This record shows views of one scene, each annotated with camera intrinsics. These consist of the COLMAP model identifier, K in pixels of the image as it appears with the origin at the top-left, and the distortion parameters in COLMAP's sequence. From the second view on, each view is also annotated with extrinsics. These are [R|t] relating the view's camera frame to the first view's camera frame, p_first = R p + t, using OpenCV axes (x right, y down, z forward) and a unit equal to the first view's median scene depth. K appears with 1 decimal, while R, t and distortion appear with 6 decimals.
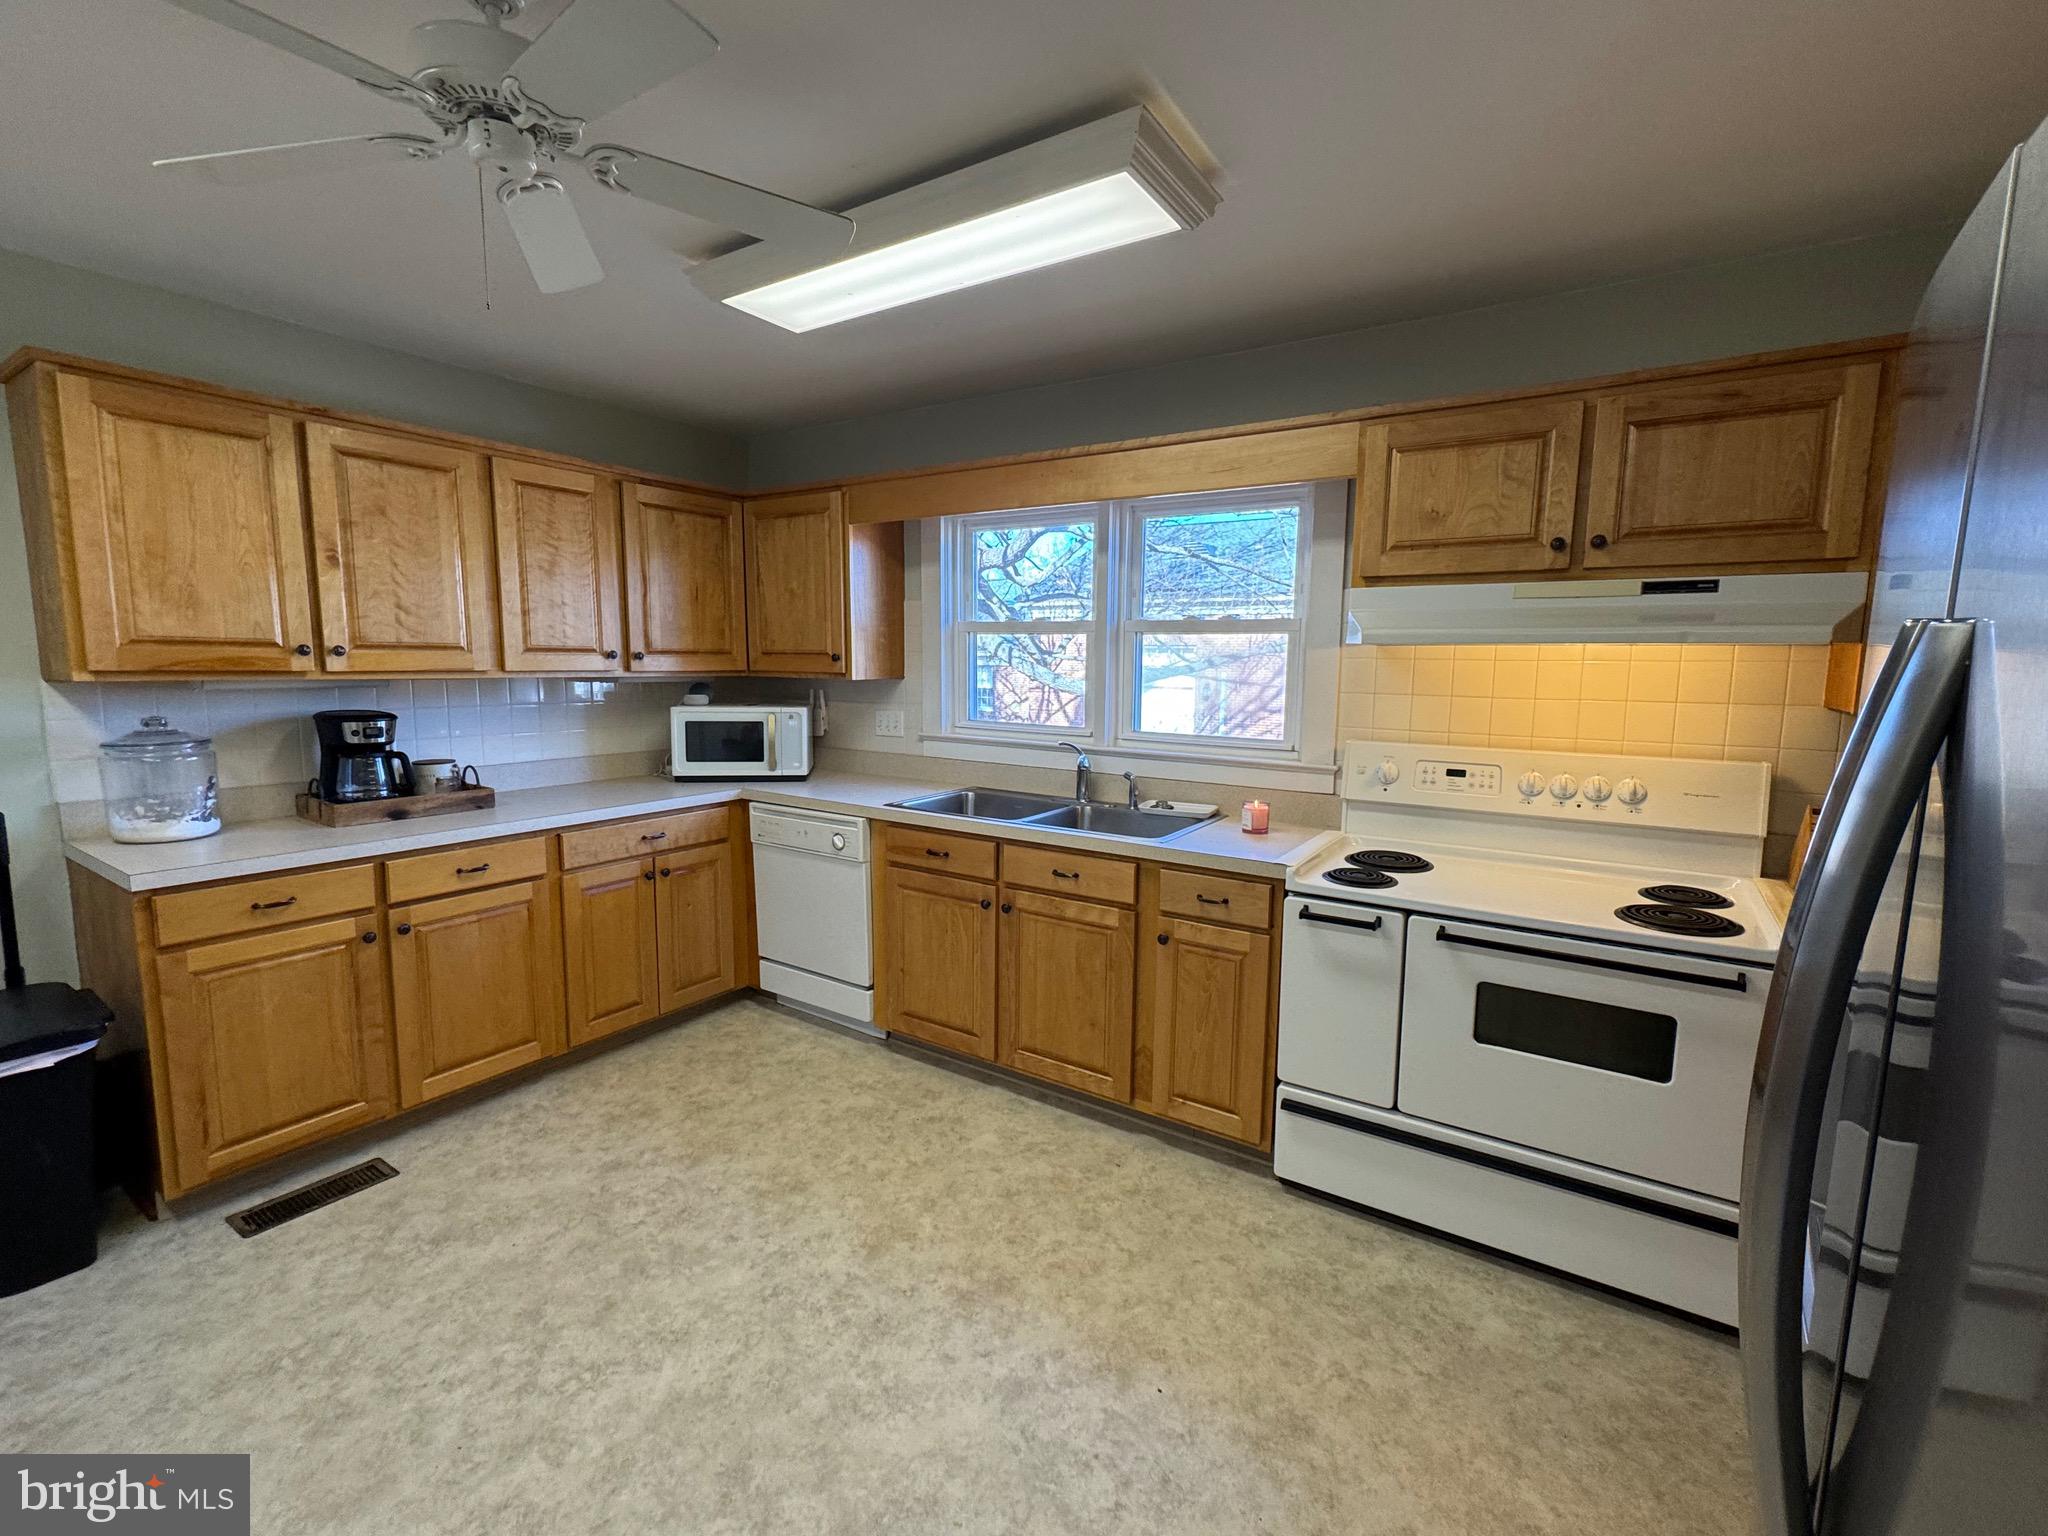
lens RADIAL K [[891.2, 0, 1023.0], [0, 891.2, 766.9], [0, 0, 1]] dist [-0.000700, 0.000440]
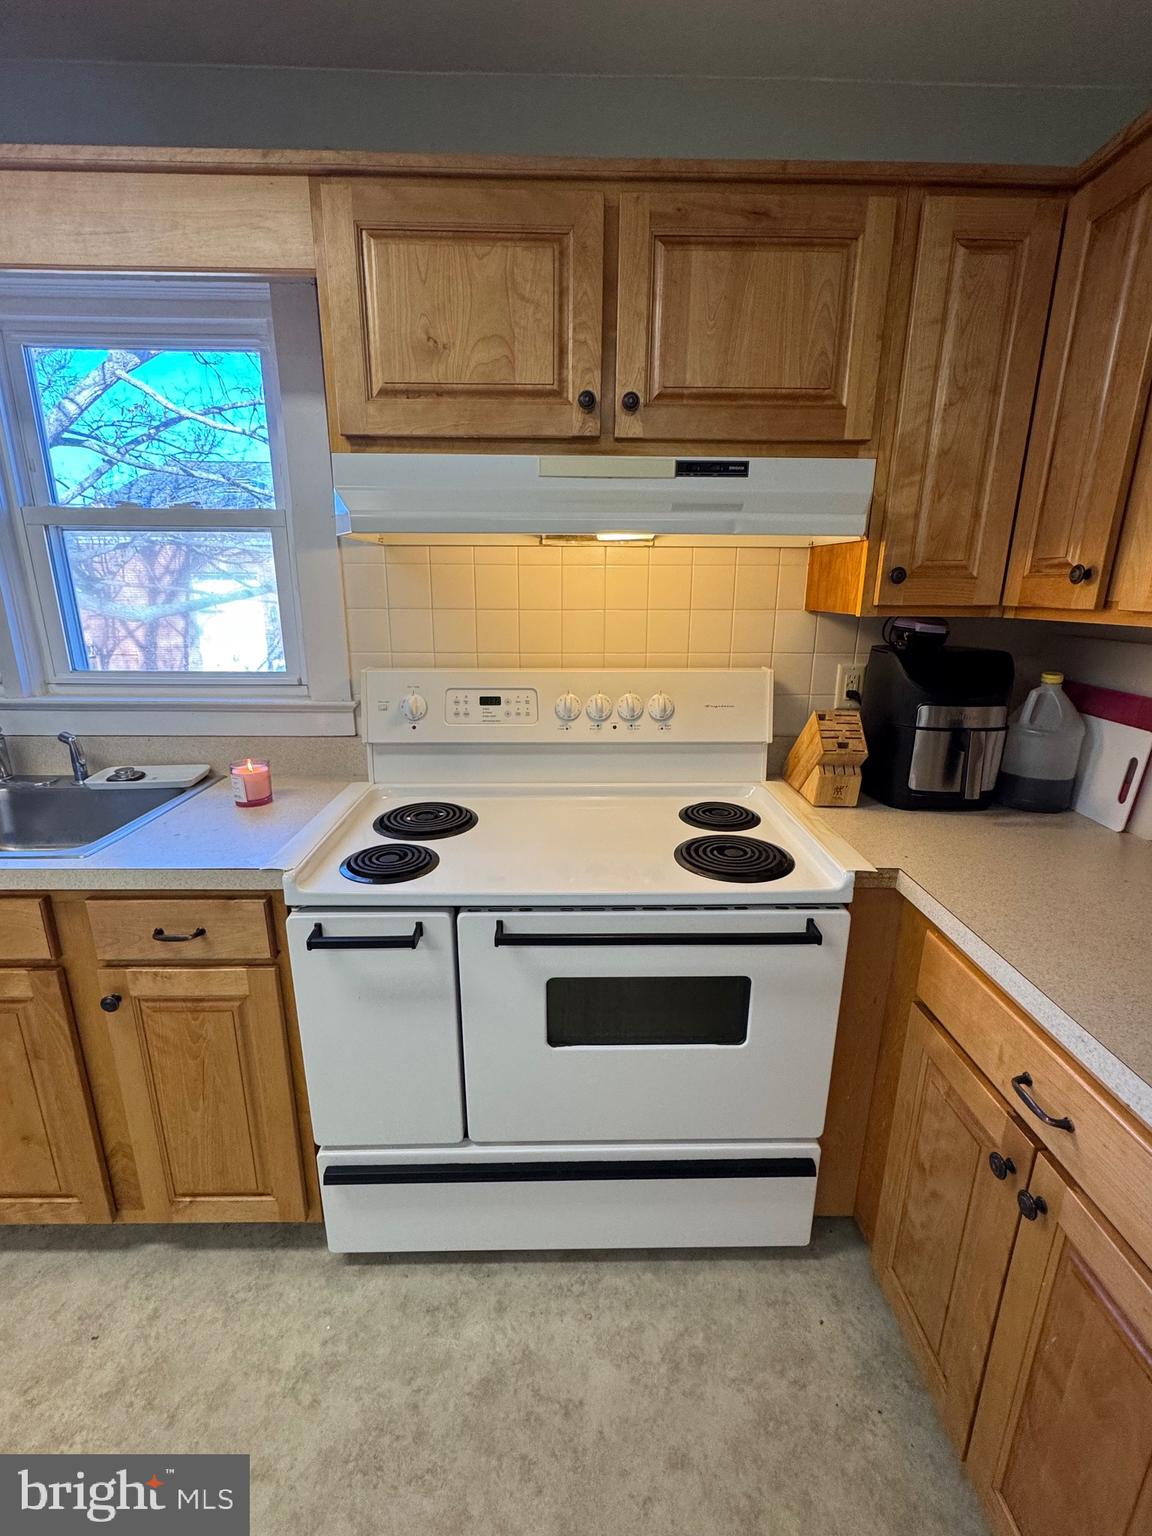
lens RADIAL K [[668.4, 0, 576.4], [0, 668.4, 767.6], [0, 0, 1]] dist [-0.000700, 0.000440]
pose [[0.822141, -0.153206, 0.548282, 0.208059], [0.073186, 0.983559, 0.165094, -0.032387], [-0.564561, -0.095604, 0.819836, 0.455113]]
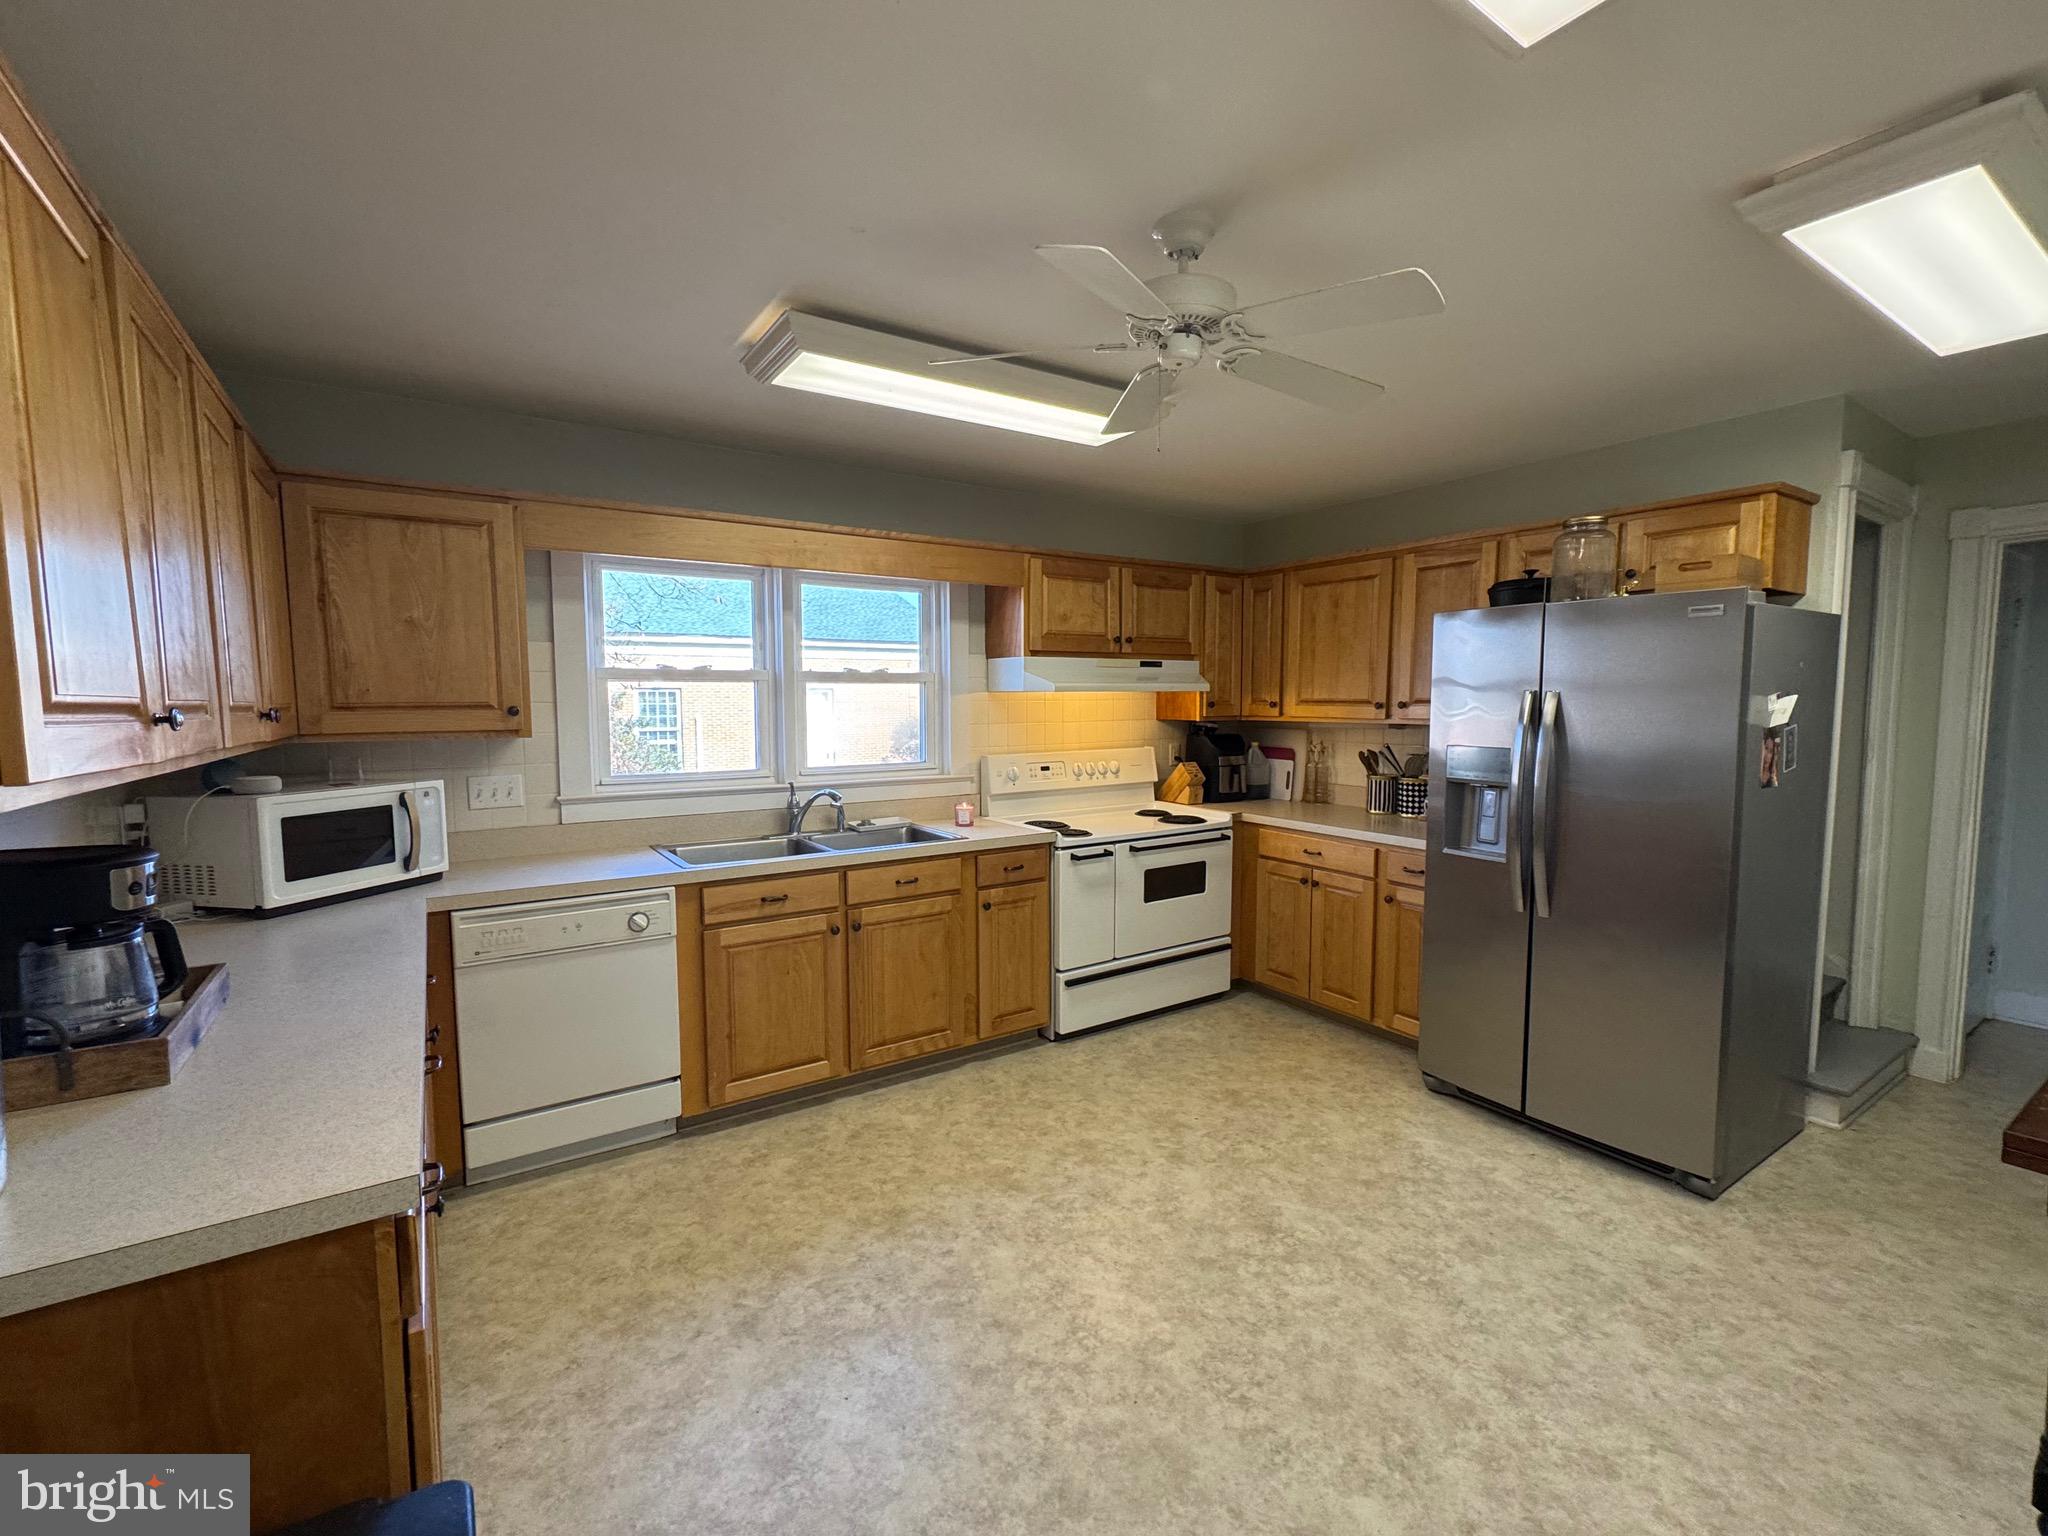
lens RADIAL K [[891.2, 0, 1024.4], [0, 891.2, 769.6], [0, 0, 1]] dist [-0.000700, 0.000440]
pose [[0.386372, -0.086451, 0.918283, -1.133653], [0.124365, 0.991389, 0.041006, -0.068815], [-0.913920, 0.098358, 0.393796, 0.410450]]
